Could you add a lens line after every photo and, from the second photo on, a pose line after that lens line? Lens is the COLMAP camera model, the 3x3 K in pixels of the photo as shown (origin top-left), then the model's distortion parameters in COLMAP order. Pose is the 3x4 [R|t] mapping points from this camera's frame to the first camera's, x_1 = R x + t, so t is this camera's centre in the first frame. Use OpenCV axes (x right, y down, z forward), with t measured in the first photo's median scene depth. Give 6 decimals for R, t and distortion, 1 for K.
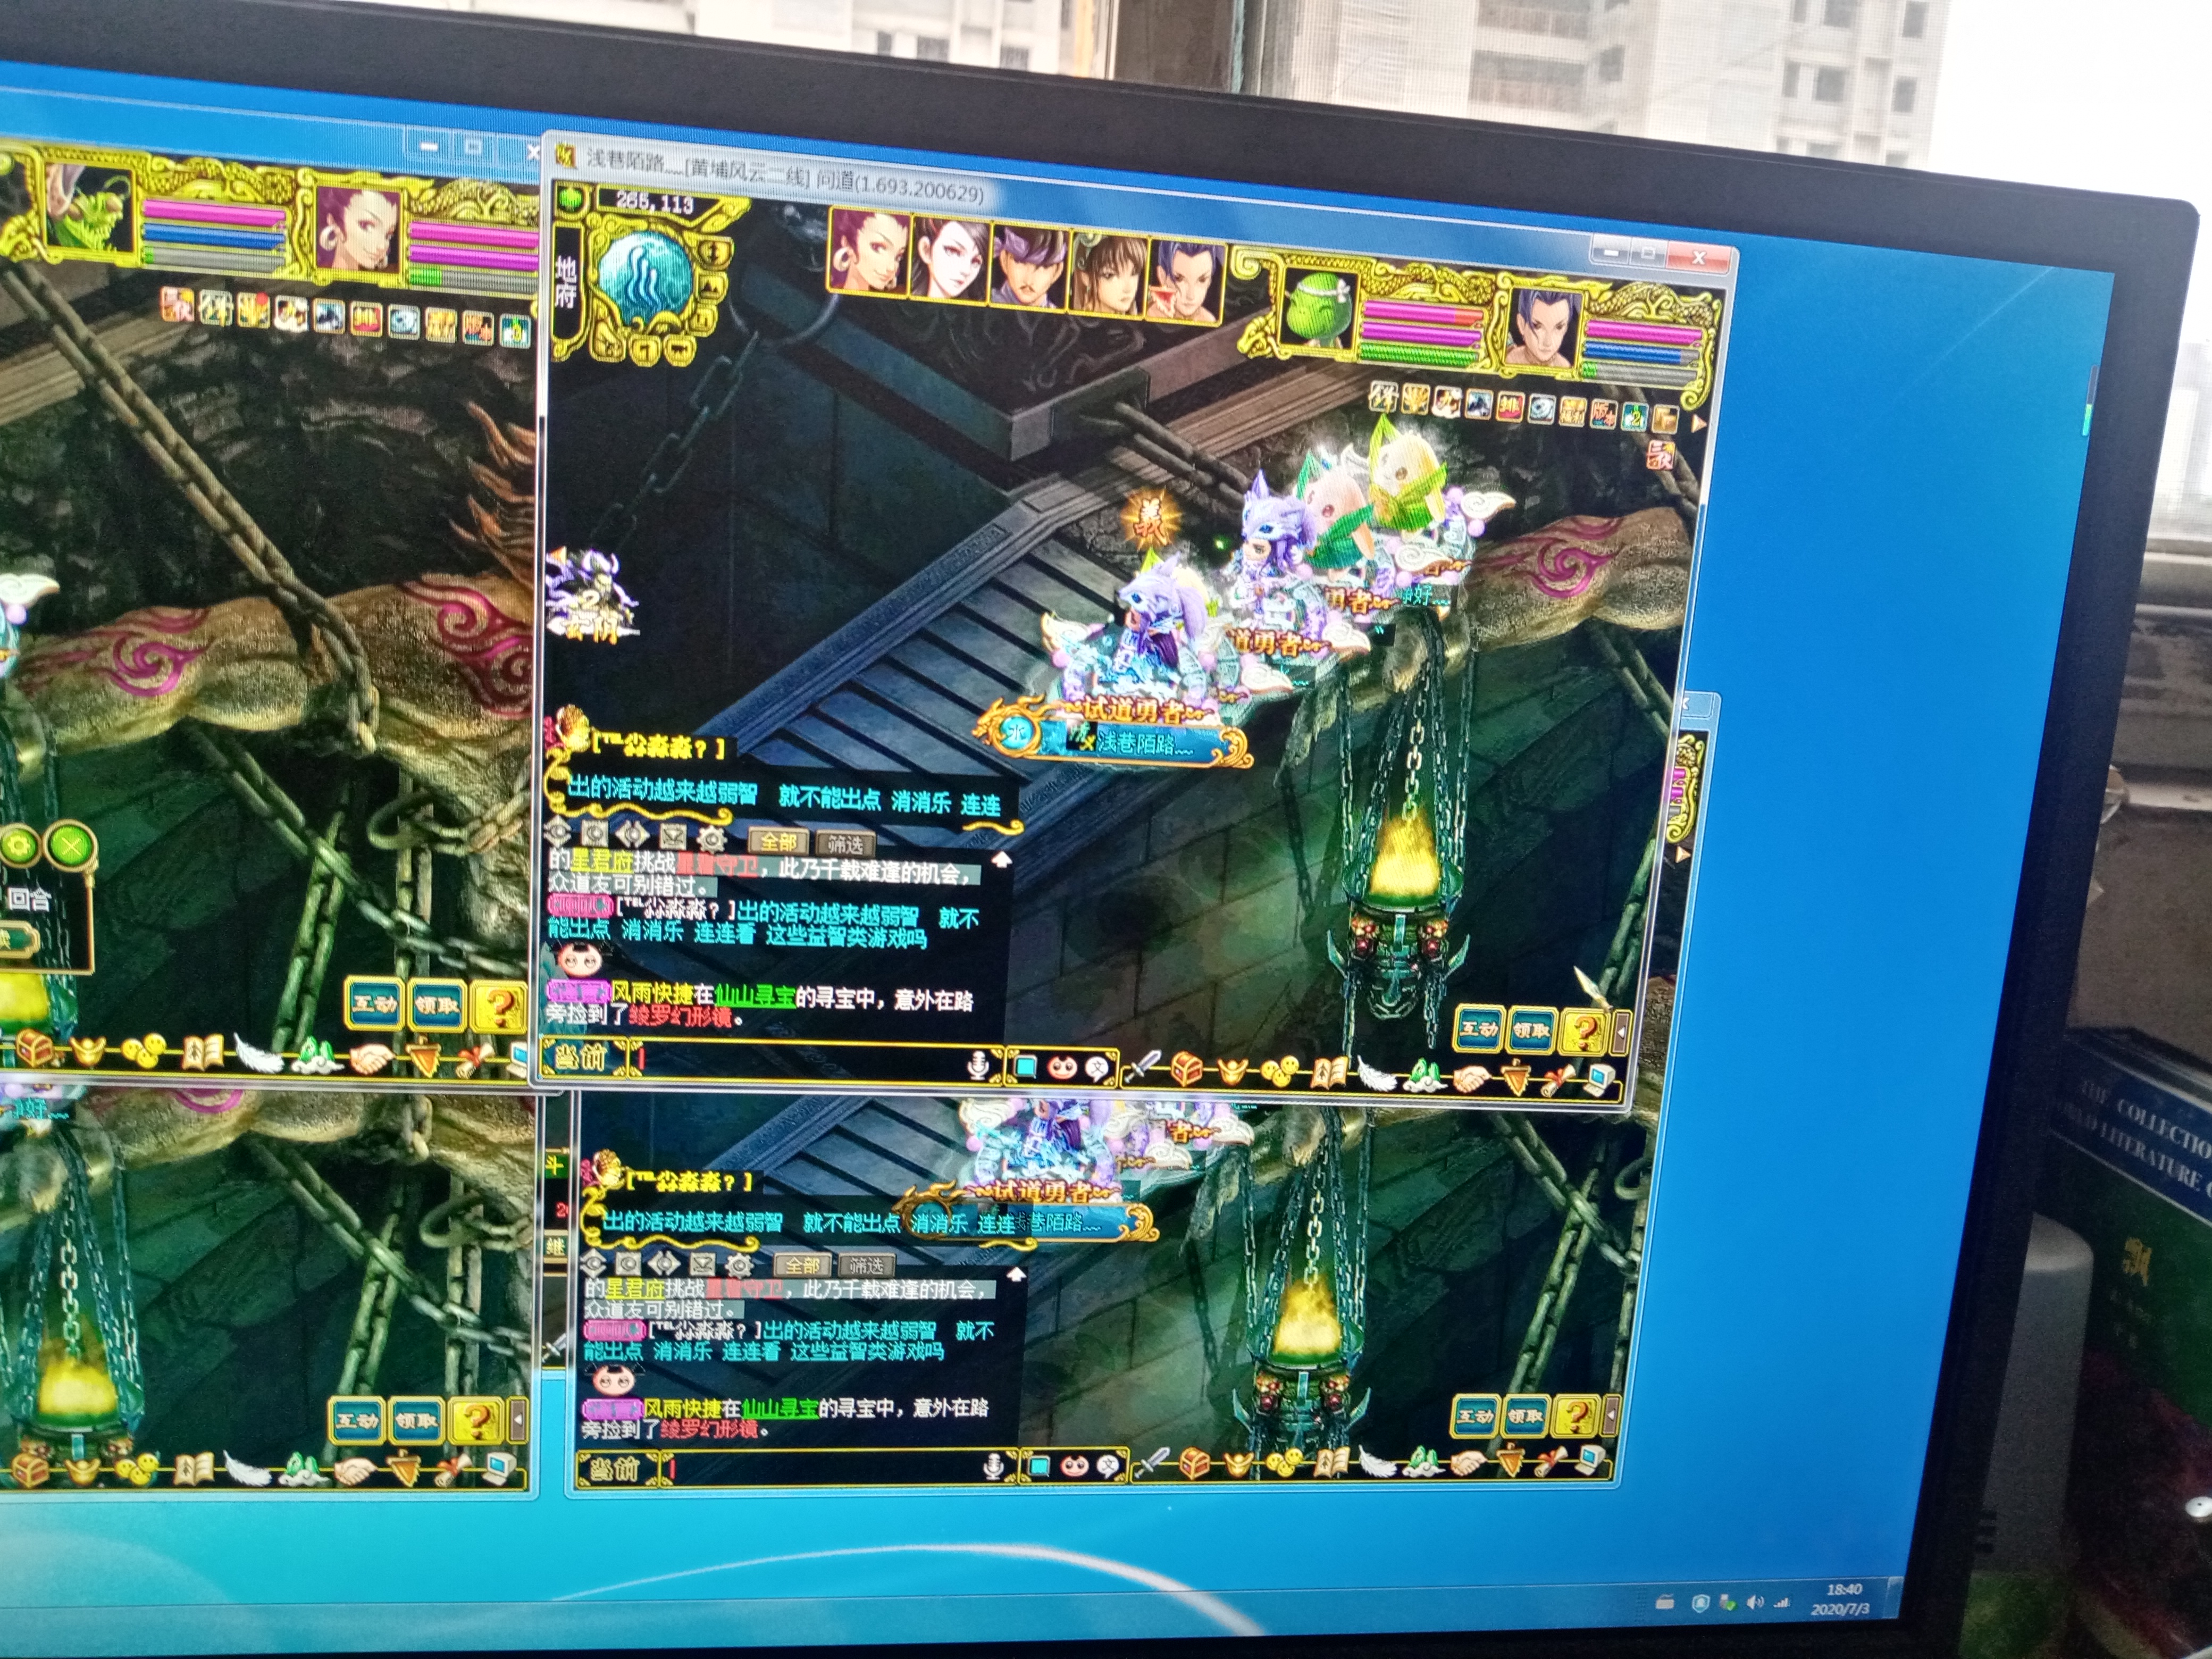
lens RADIAL K [[1723.6, 0, 1106.0], [0, 1723.6, 829.5], [0, 0, 1]] dist [-0.002727, -0.014660]
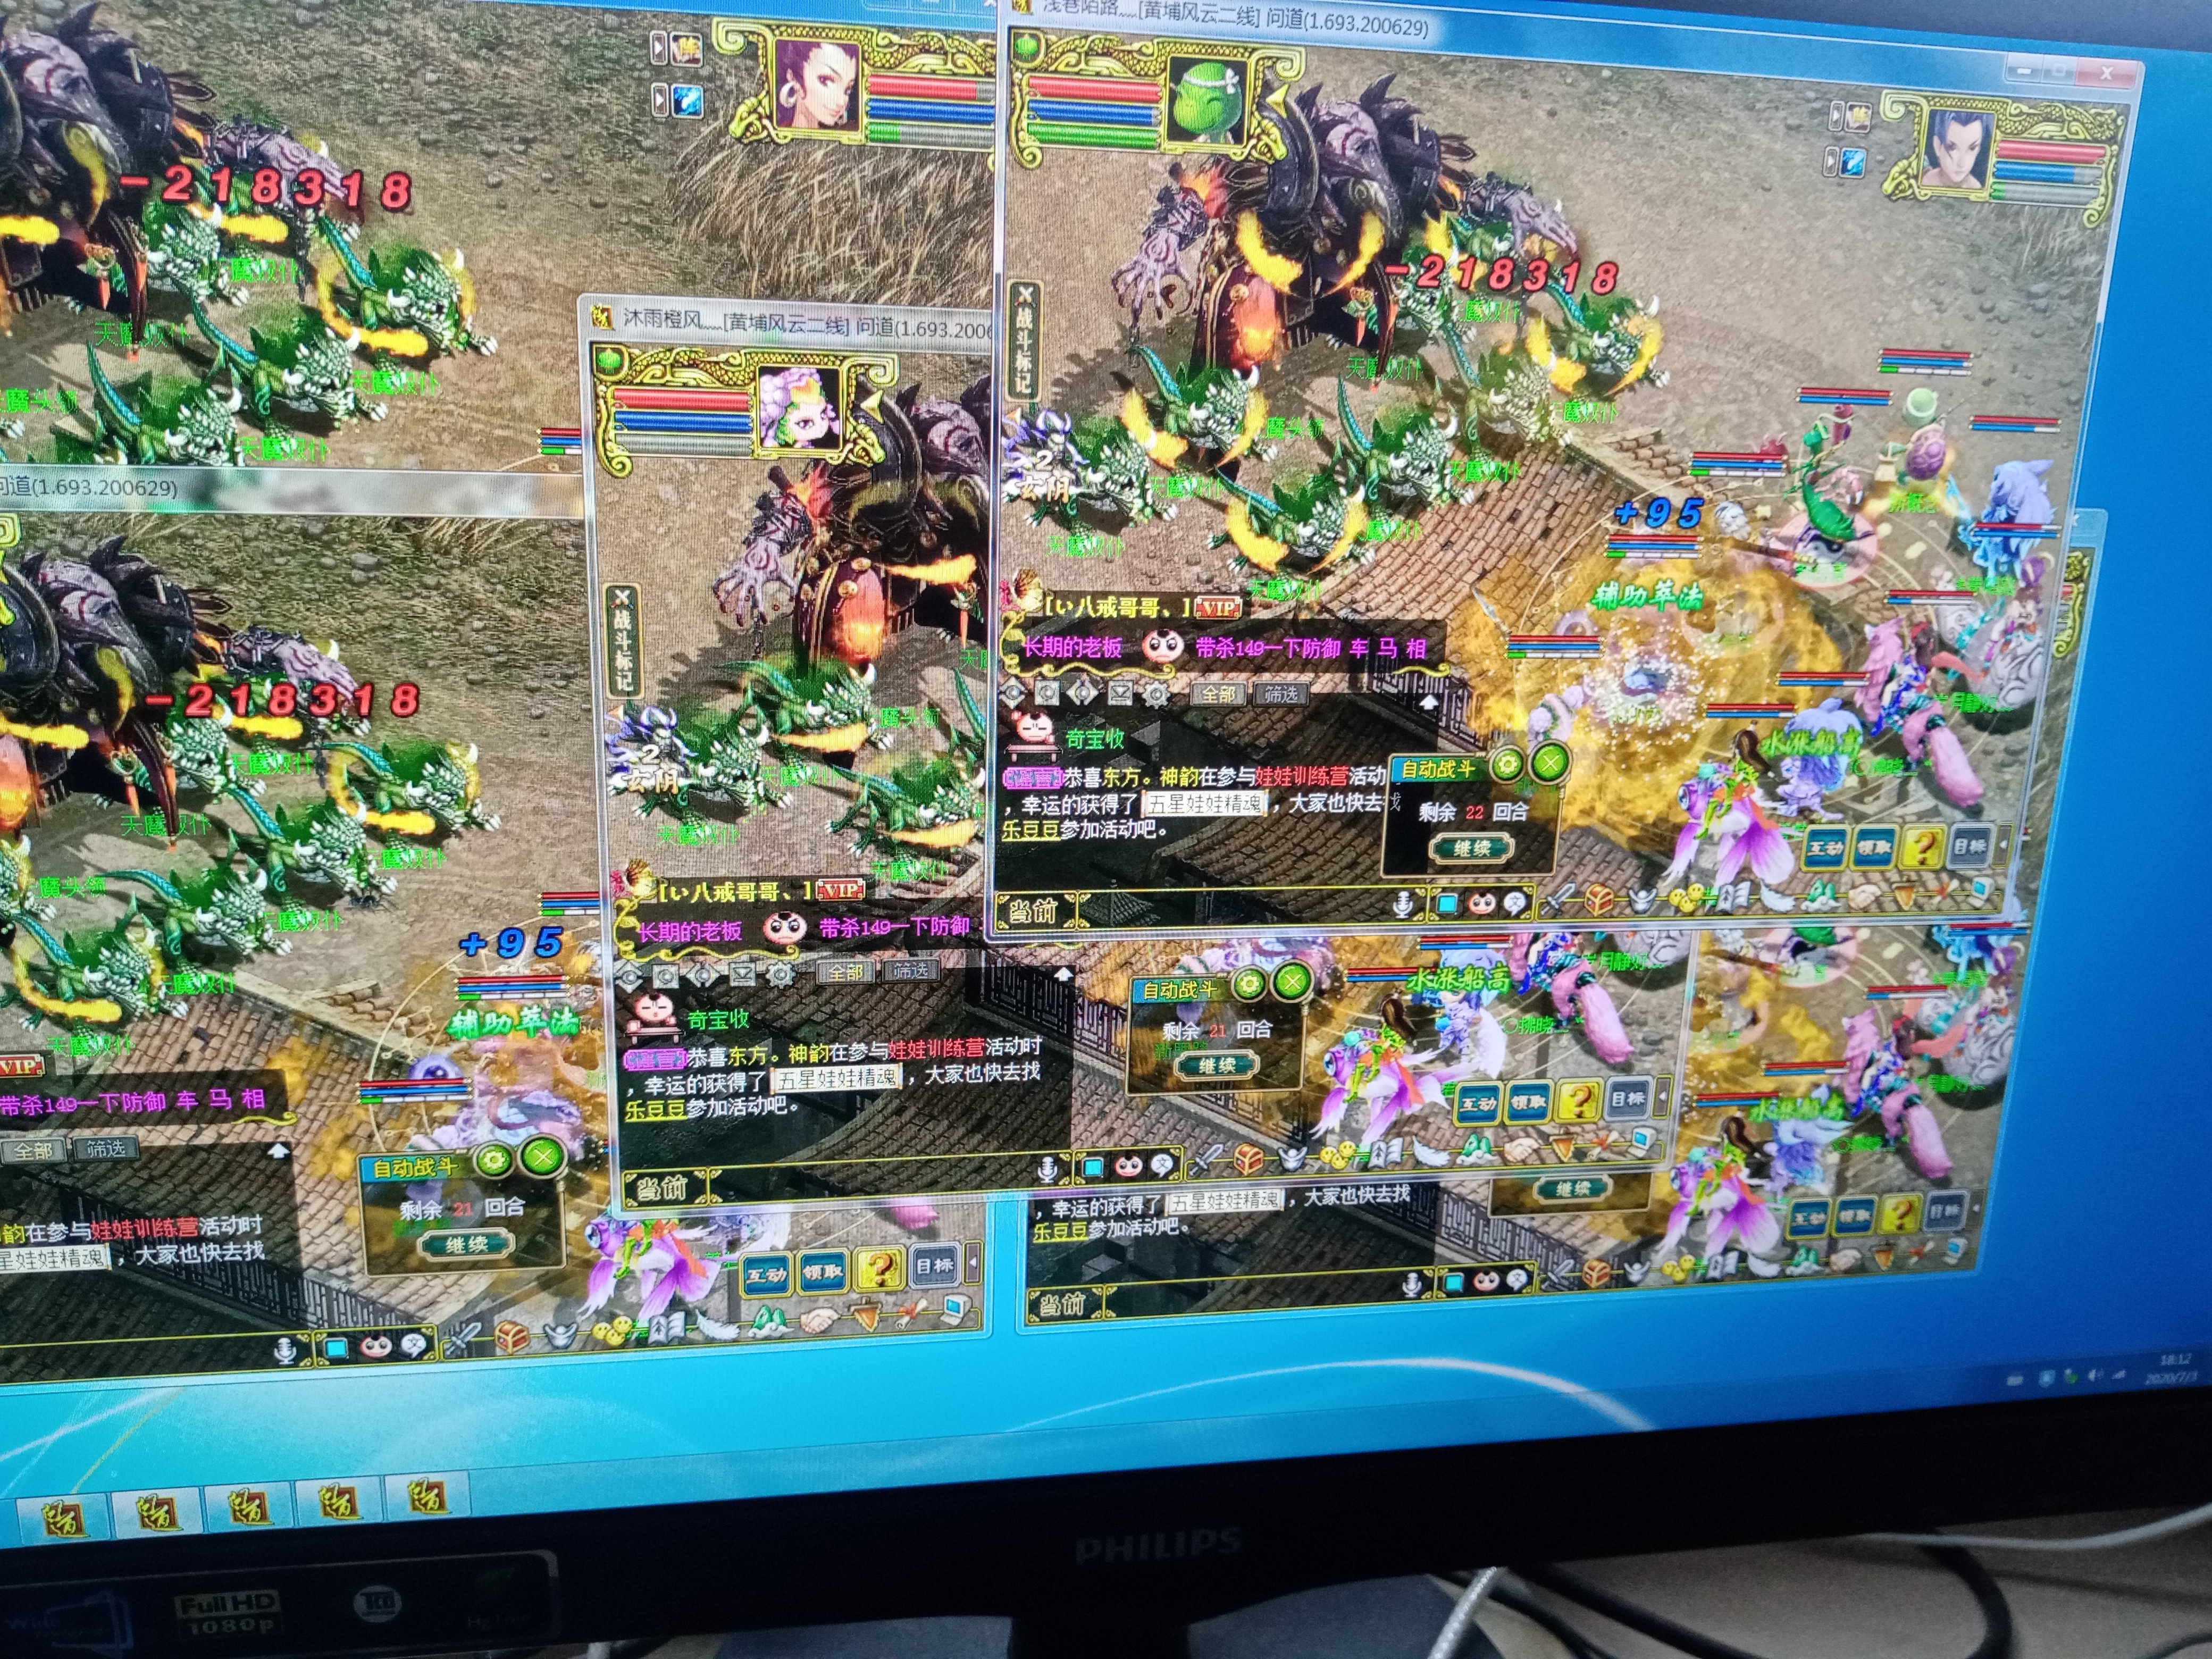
lens RADIAL K [[1768.2, 0, 1106.0], [0, 1768.2, 829.5], [0, 0, 1]] dist [-0.002011, -0.027451]
pose [[0.998808, -0.042102, 0.024685, -0.280866], [0.039639, 0.994881, 0.092953, -0.012842], [-0.028473, -0.091864, 0.995364, -0.038813]]
